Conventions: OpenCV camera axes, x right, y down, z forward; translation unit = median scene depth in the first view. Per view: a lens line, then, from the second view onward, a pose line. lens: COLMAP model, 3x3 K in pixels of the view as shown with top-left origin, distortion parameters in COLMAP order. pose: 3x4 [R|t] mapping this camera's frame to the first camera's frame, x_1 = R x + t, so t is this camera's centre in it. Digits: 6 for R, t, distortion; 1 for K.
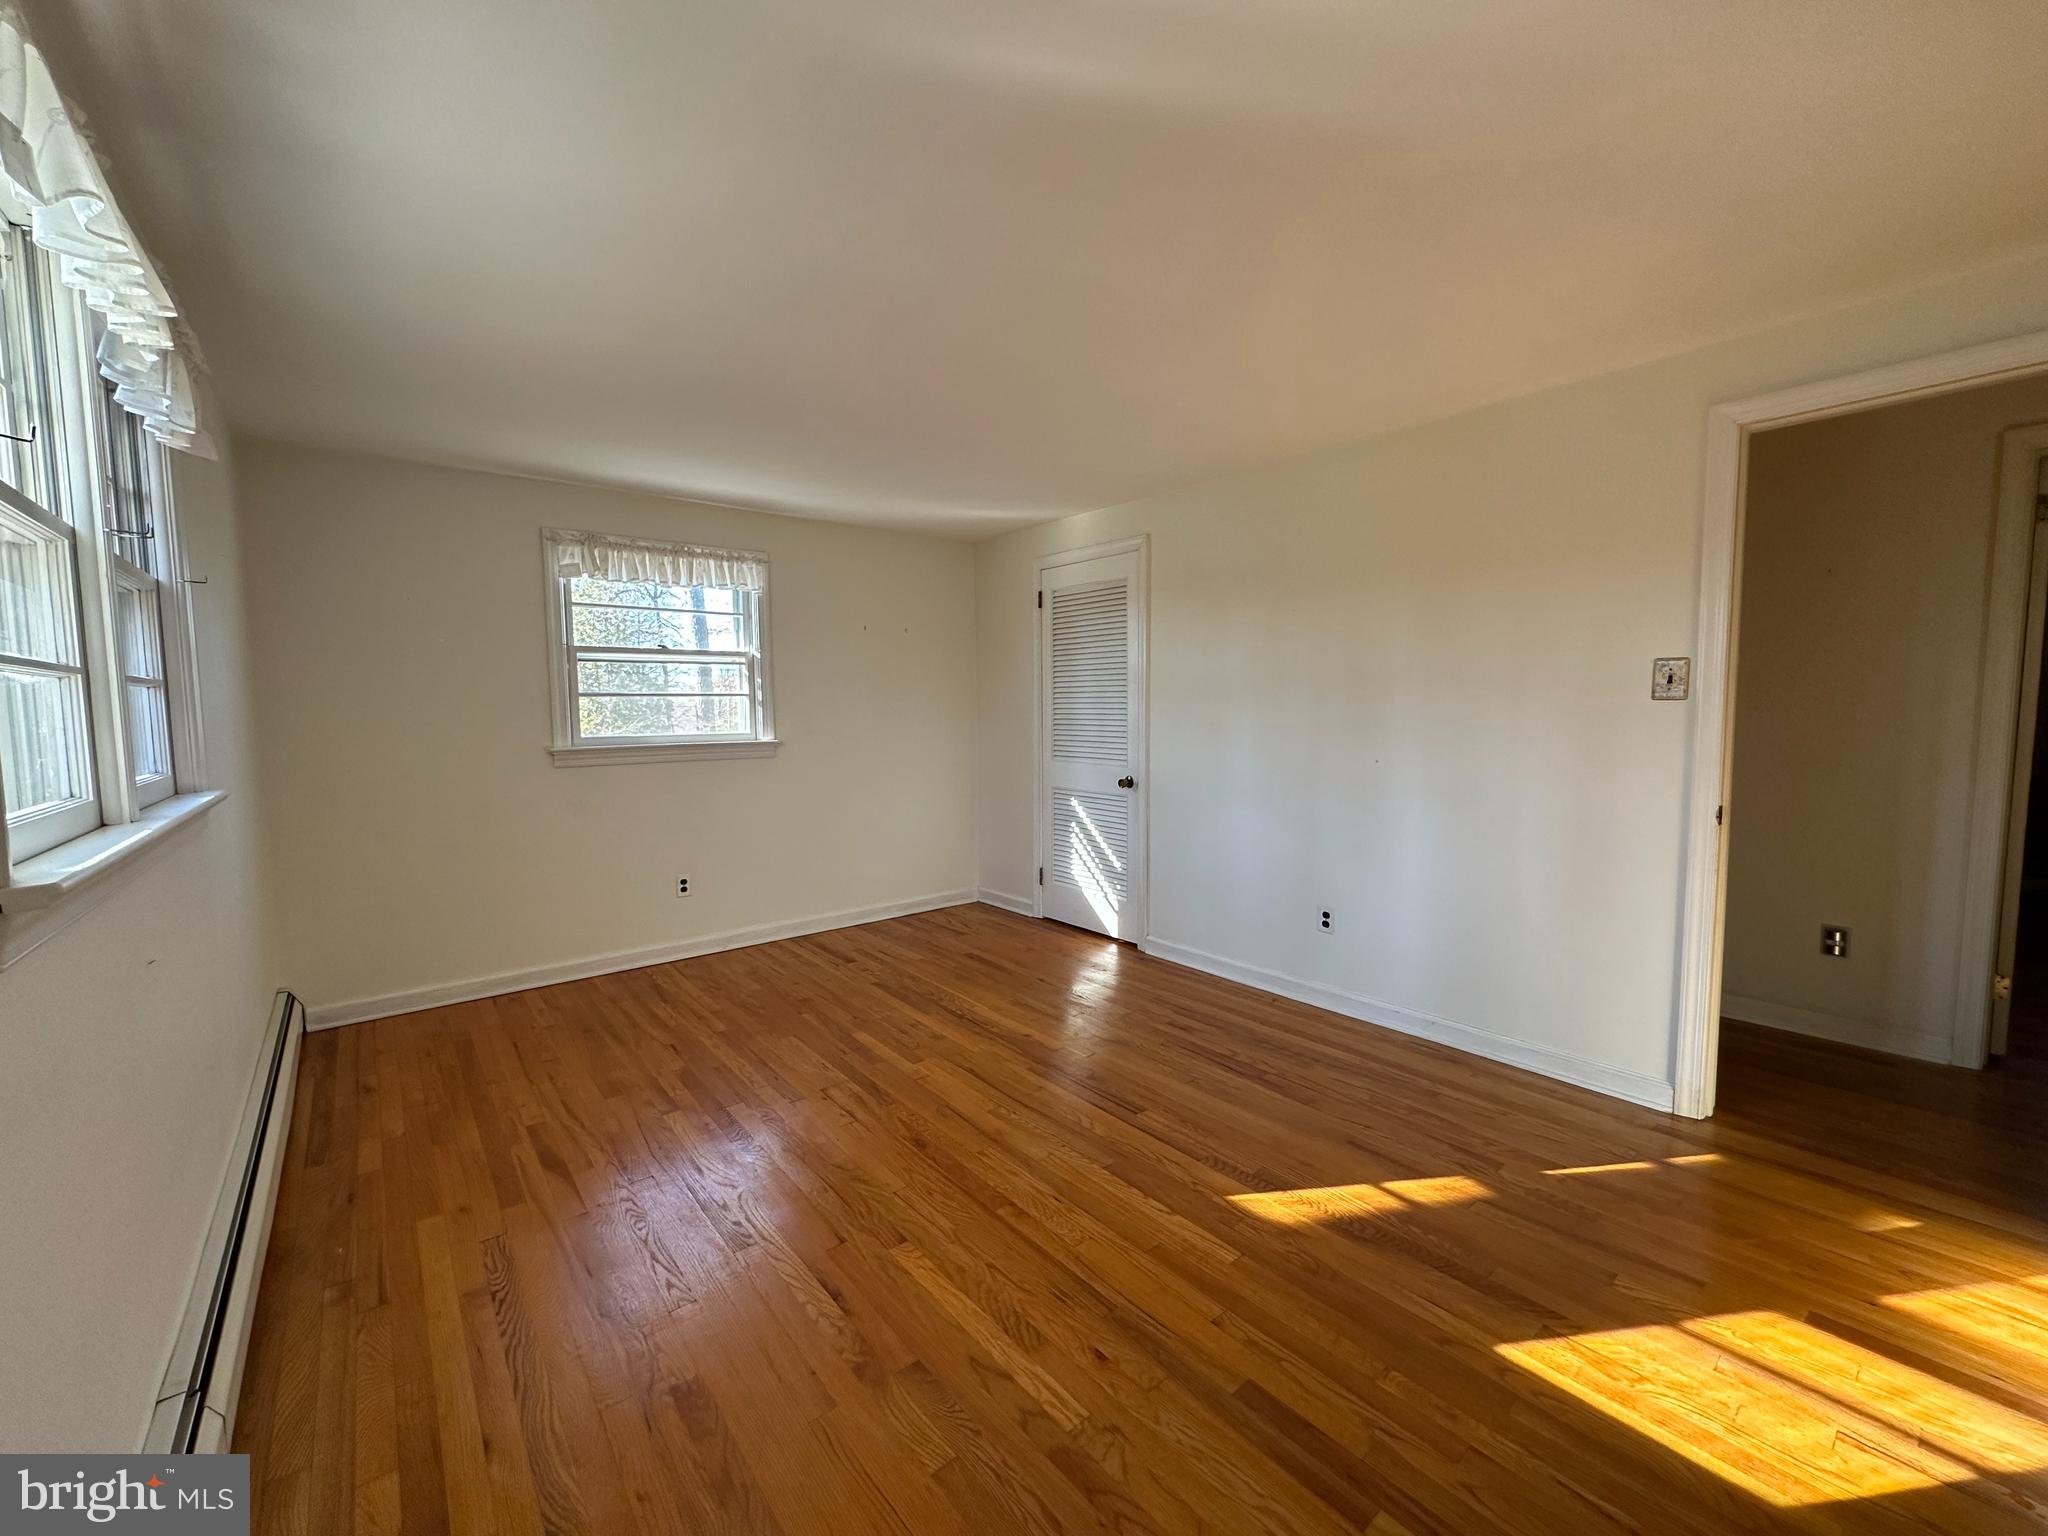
lens RADIAL K [[817.4, 0, 1021.2], [0, 817.4, 766.4], [0, 0, 1]] dist [-0.001674, -0.000083]
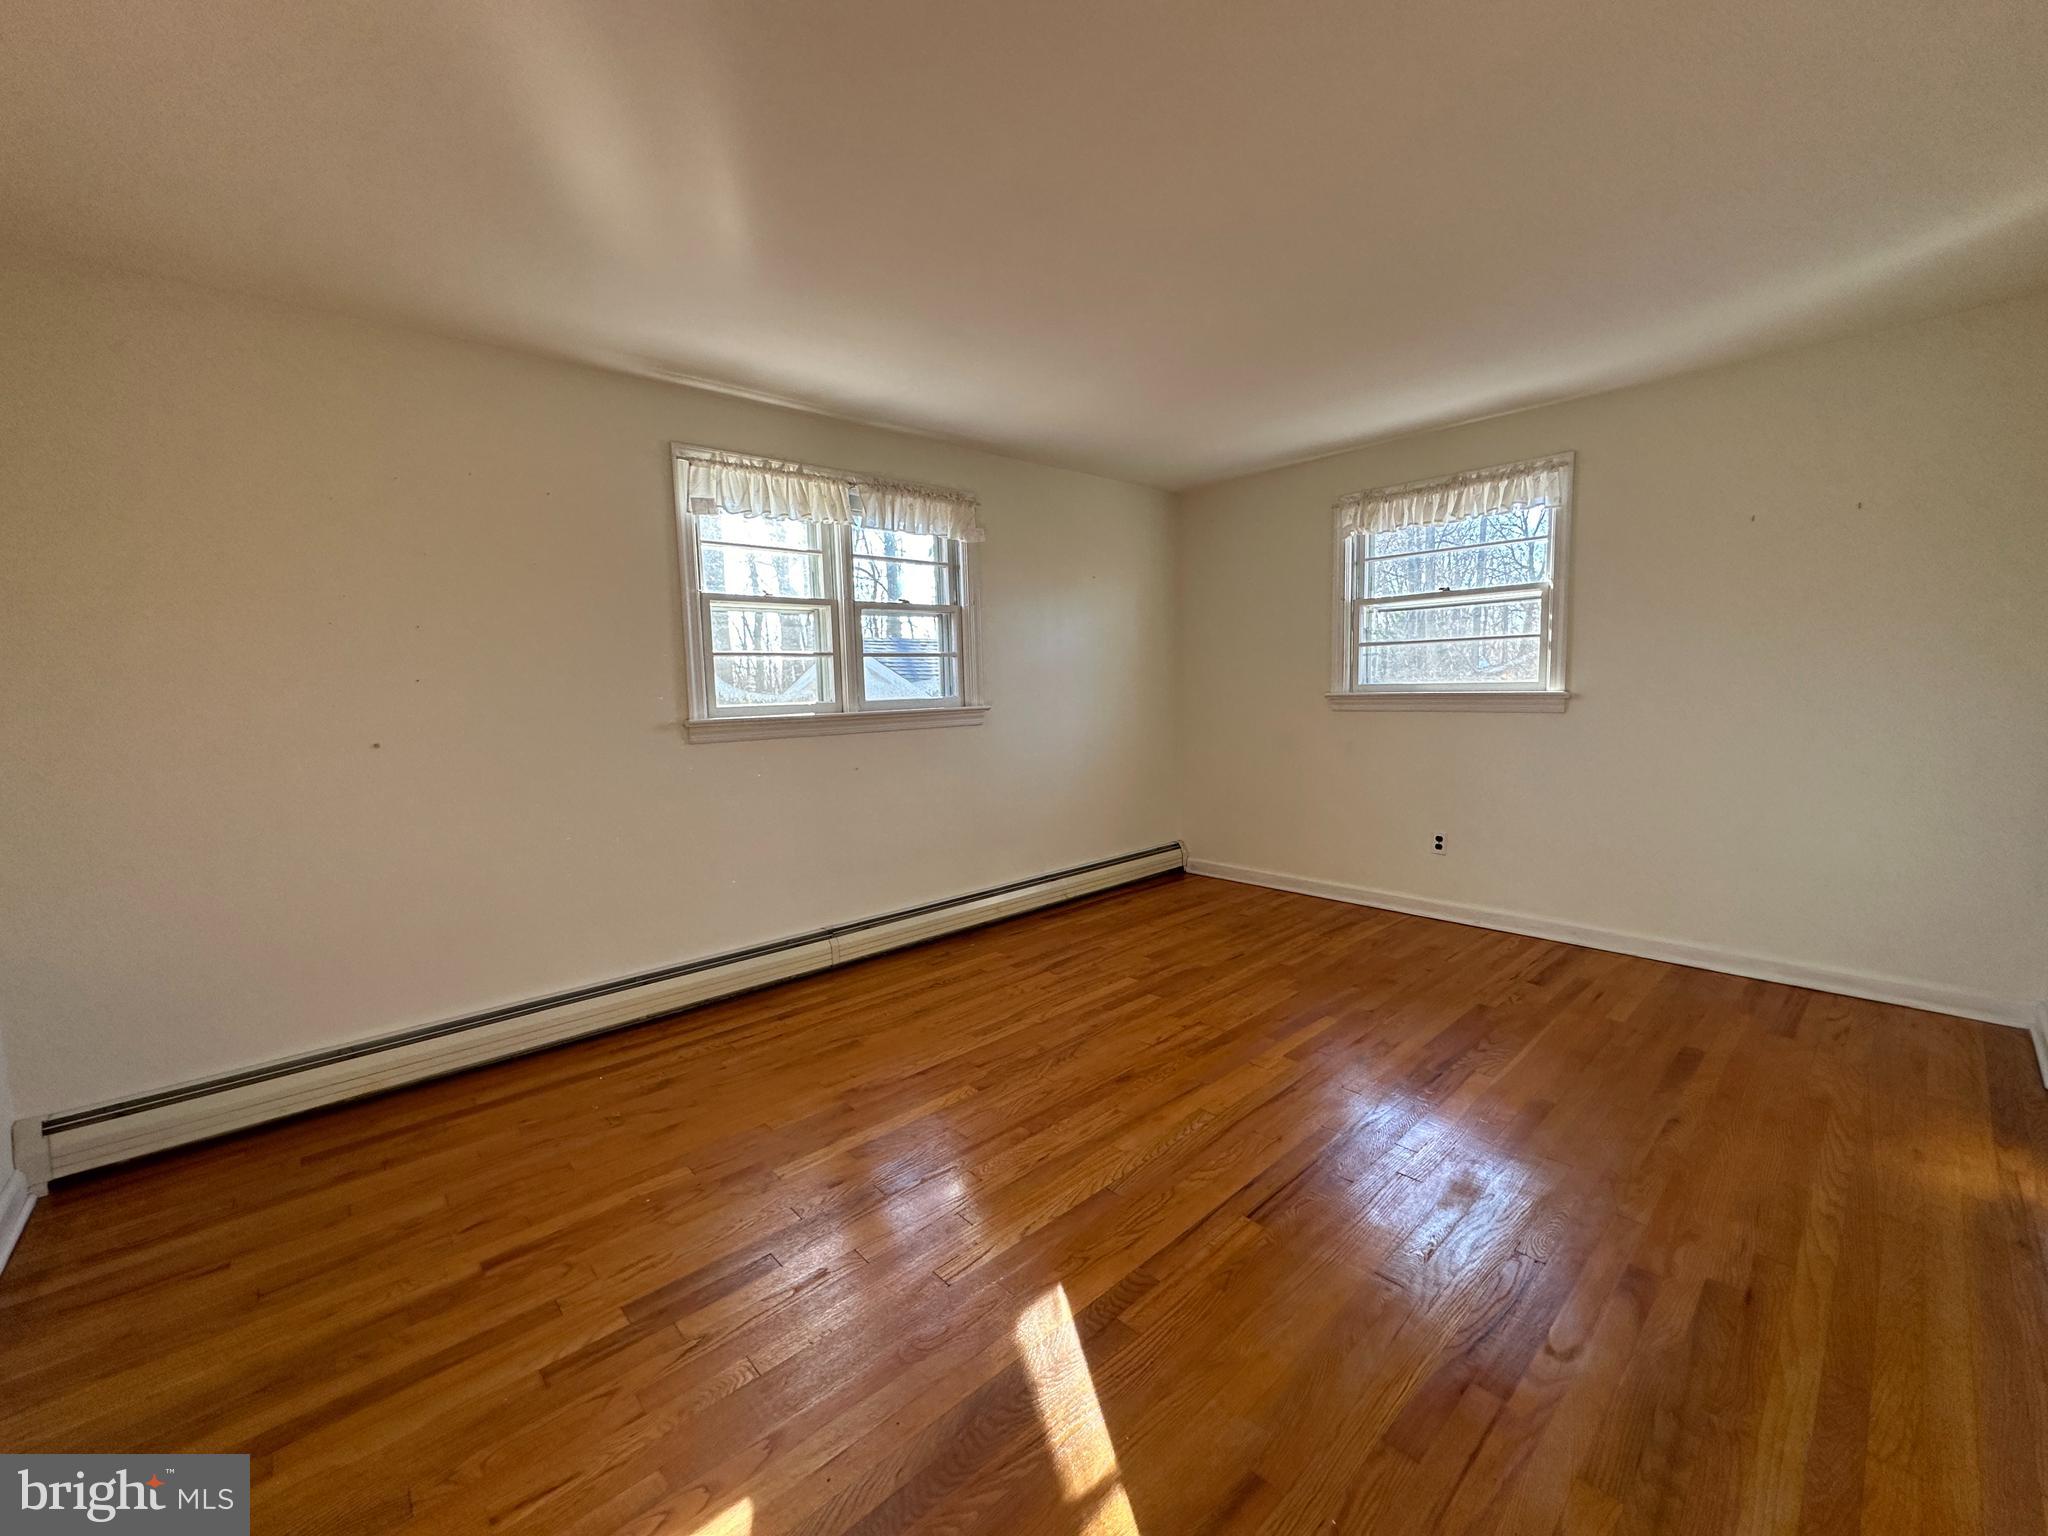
lens RADIAL K [[817.4, 0, 1021.2], [0, 817.4, 766.4], [0, 0, 1]] dist [-0.001674, -0.000083]
pose [[0.046709, 0.110338, -0.992796, 0.548406], [-0.046508, 0.993043, 0.108178, -0.024556], [0.997825, 0.041120, 0.051516, 0.514269]]
